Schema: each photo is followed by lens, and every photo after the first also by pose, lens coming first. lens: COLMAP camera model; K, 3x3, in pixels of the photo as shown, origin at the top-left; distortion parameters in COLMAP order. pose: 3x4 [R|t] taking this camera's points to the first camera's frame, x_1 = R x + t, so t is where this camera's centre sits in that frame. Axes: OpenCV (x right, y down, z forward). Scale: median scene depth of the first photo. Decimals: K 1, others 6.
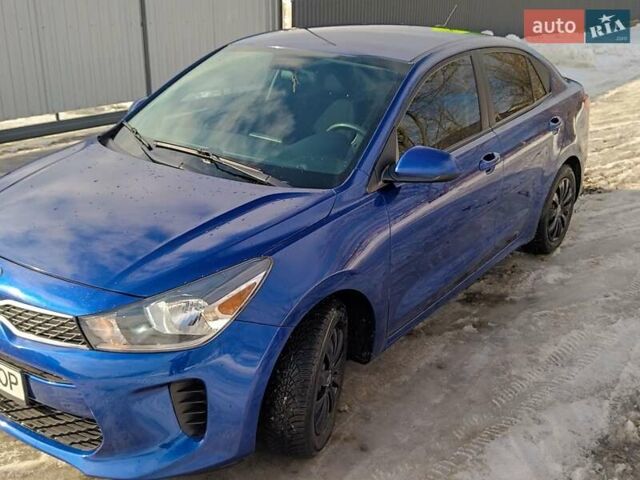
lens RADIAL K [[702.4, 0, 320.0], [0, 702.4, 240.0], [0, 0, 1]] dist [0.093377, -0.140327]
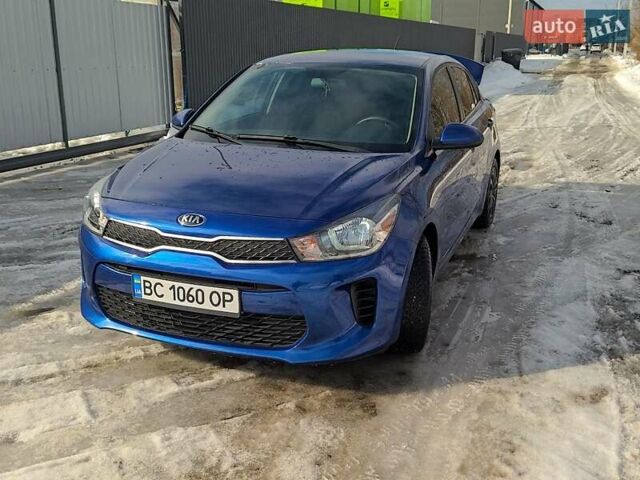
lens RADIAL K [[702.4, 0, 320.0], [0, 702.4, 240.0], [0, 0, 1]] dist [0.093377, -0.140327]
pose [[0.962623, -0.080903, 0.258479, -0.434786], [0.101899, 0.992408, -0.068871, 0.145031], [-0.250944, 0.092635, 0.963559, -0.208147]]
